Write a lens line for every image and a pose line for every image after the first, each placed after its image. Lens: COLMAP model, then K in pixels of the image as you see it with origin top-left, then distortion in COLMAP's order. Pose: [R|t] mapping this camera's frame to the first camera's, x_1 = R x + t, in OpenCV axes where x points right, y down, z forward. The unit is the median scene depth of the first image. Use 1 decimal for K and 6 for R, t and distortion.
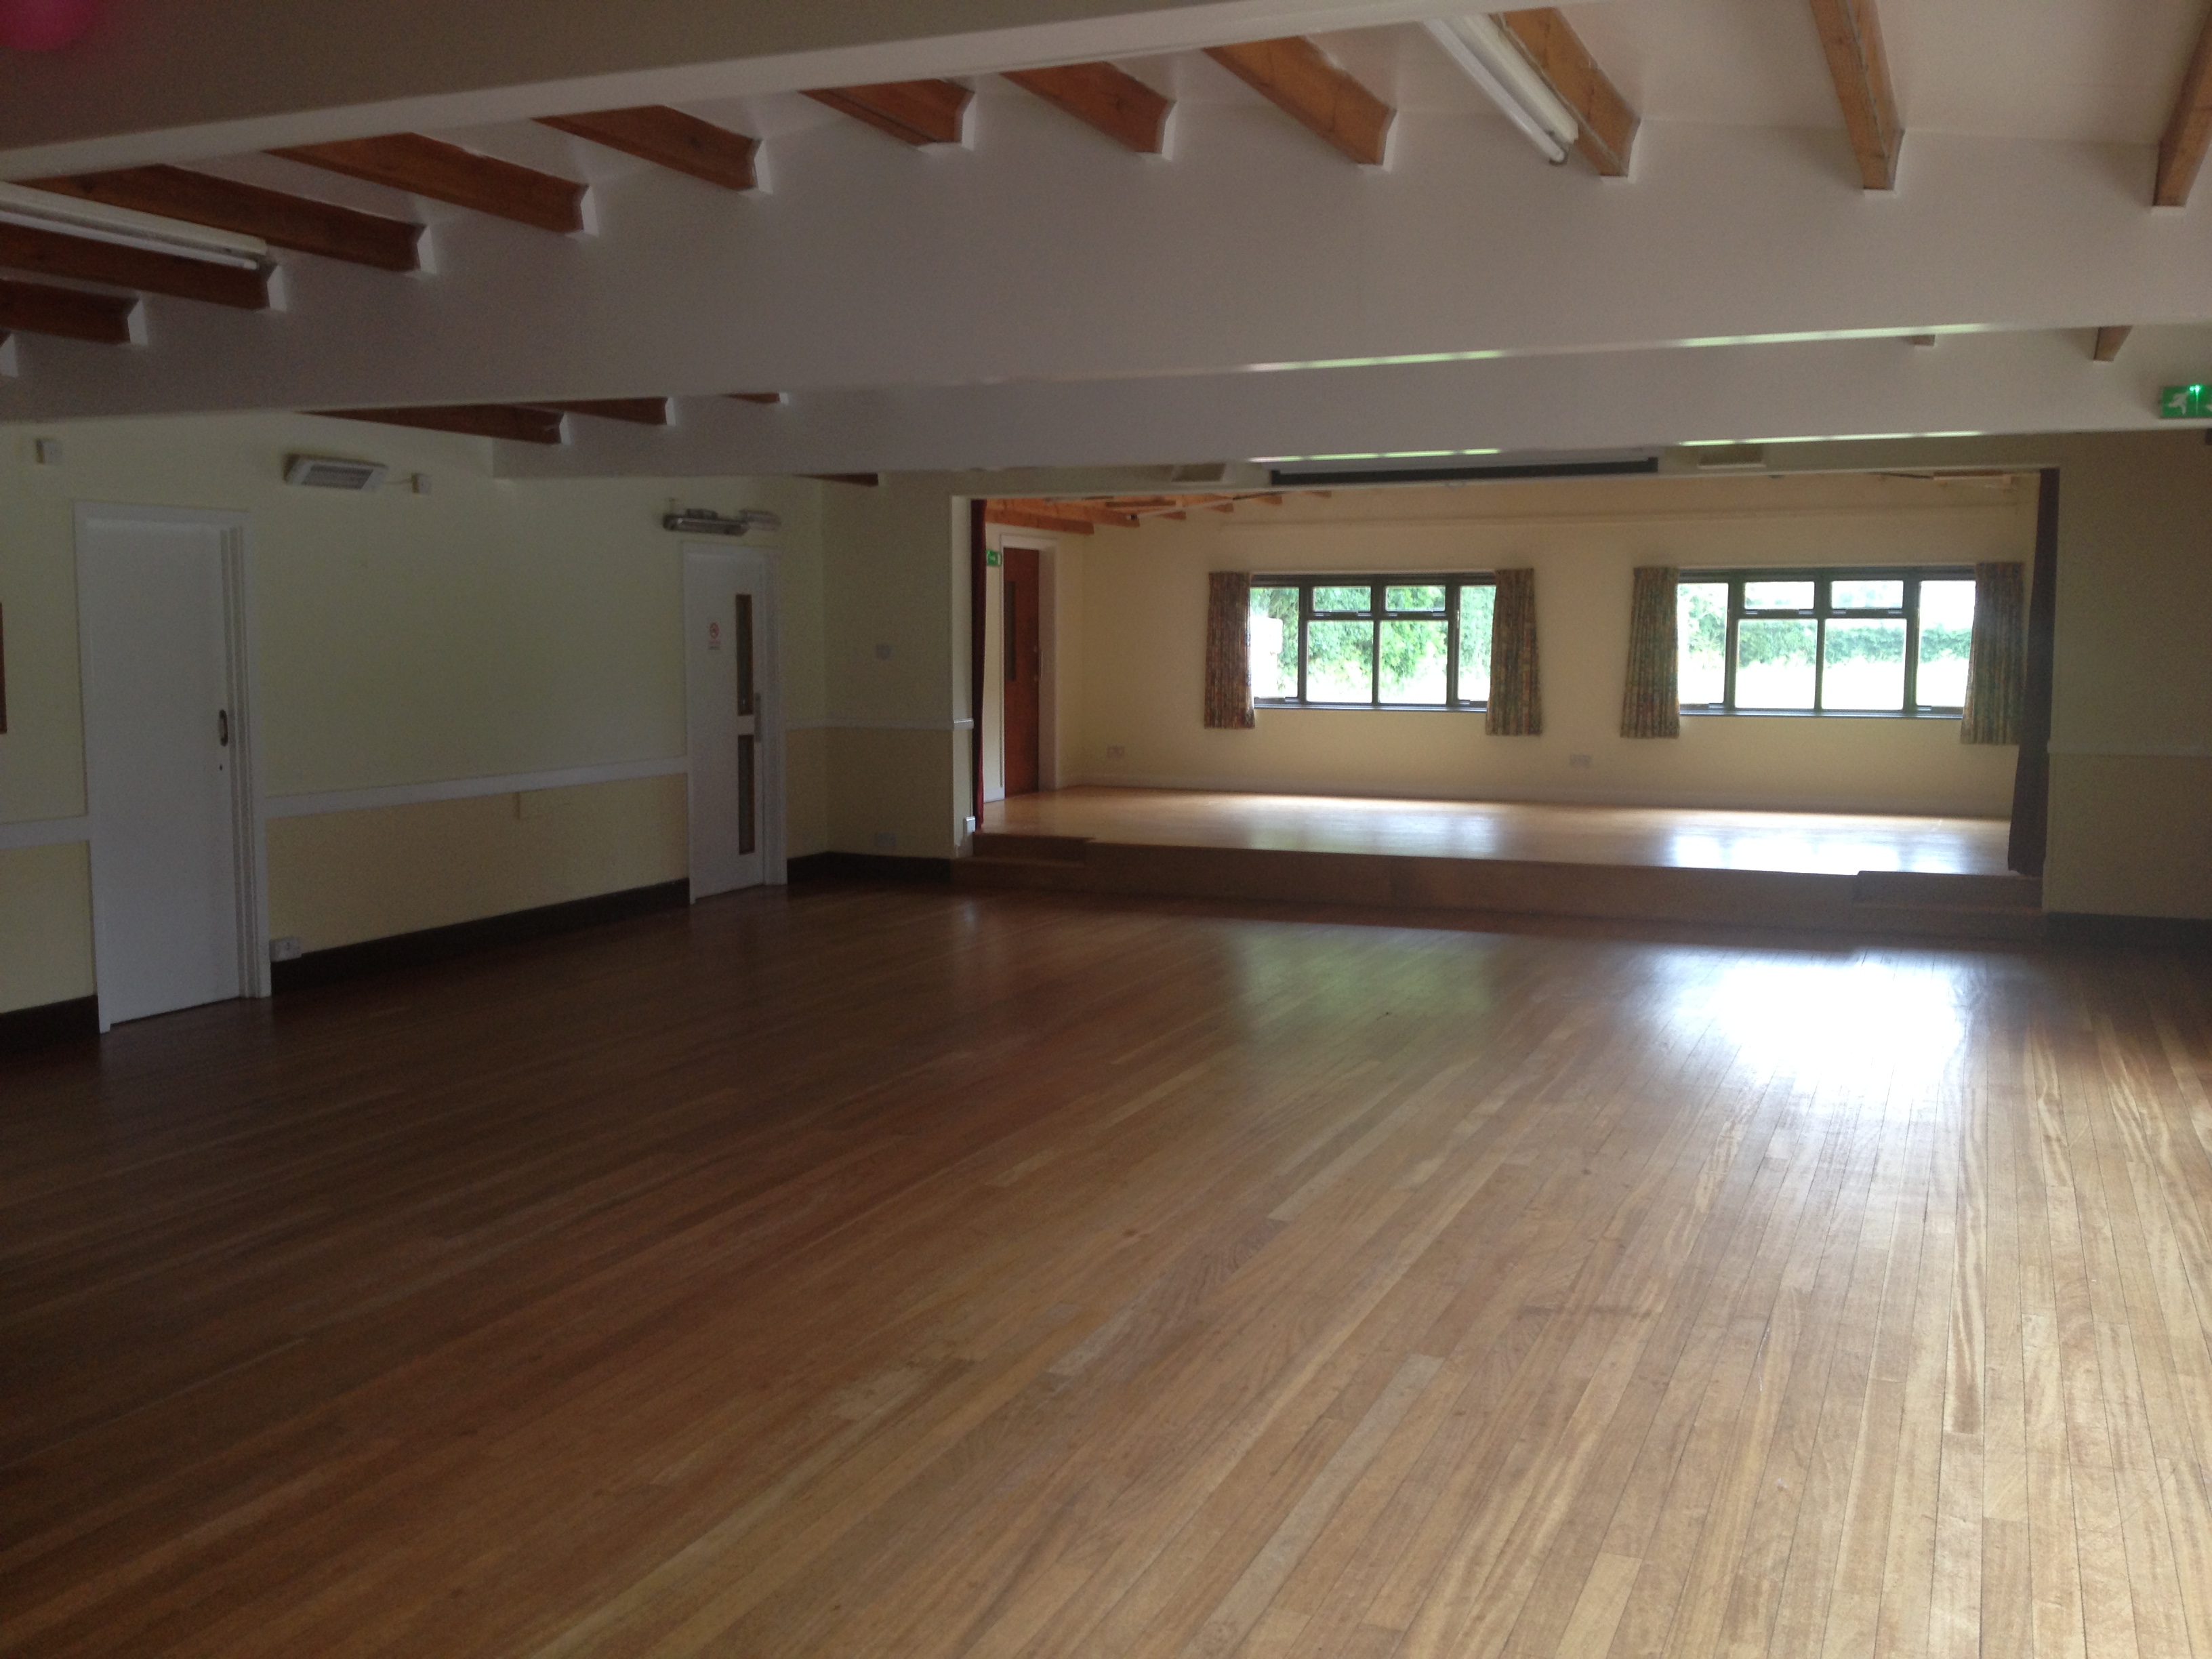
lens RADIAL K [[2250.6, 0, 1106.0], [0, 2250.6, 829.5], [0, 0, 1]] dist [0.080834, -0.002962]
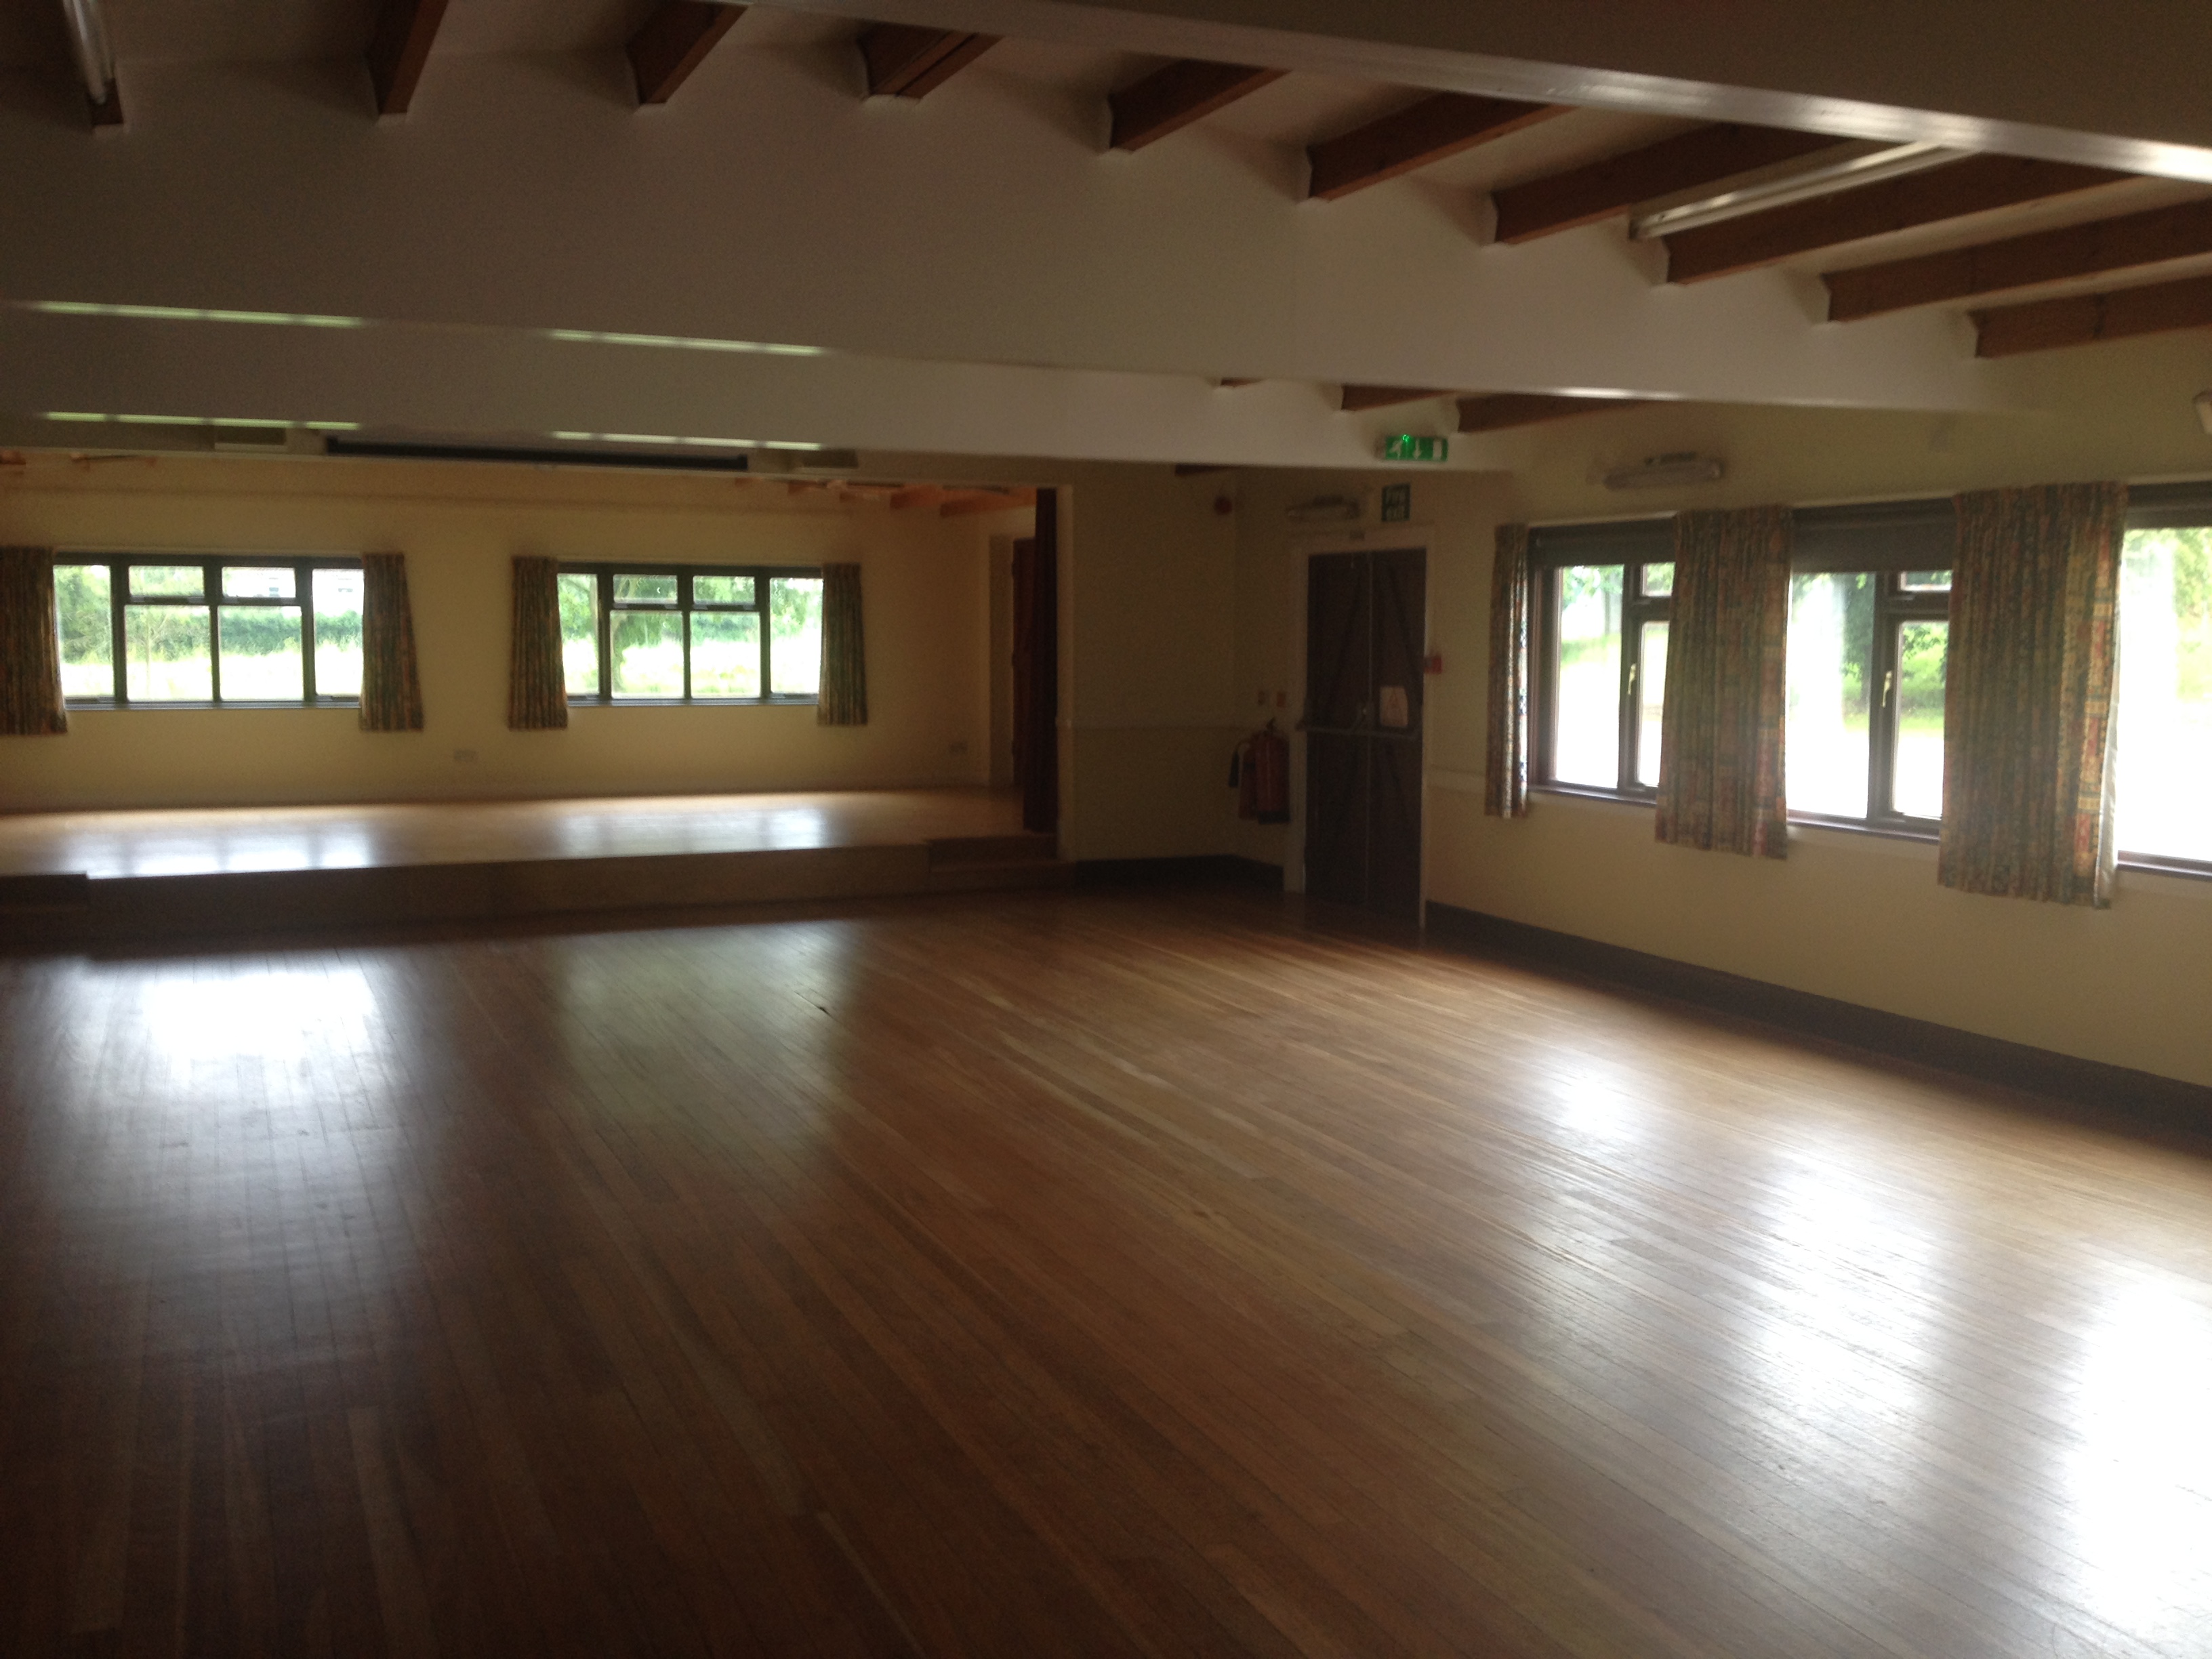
lens RADIAL K [[2259.5, 0, 1106.0], [0, 2259.5, 829.5], [0, 0, 1]] dist [0.196469, -0.414268]
pose [[0.671035, -0.067882, 0.738312, -0.333748], [0.064795, 0.997359, 0.032809, -0.013706], [-0.738589, 0.025823, 0.673661, 0.145979]]
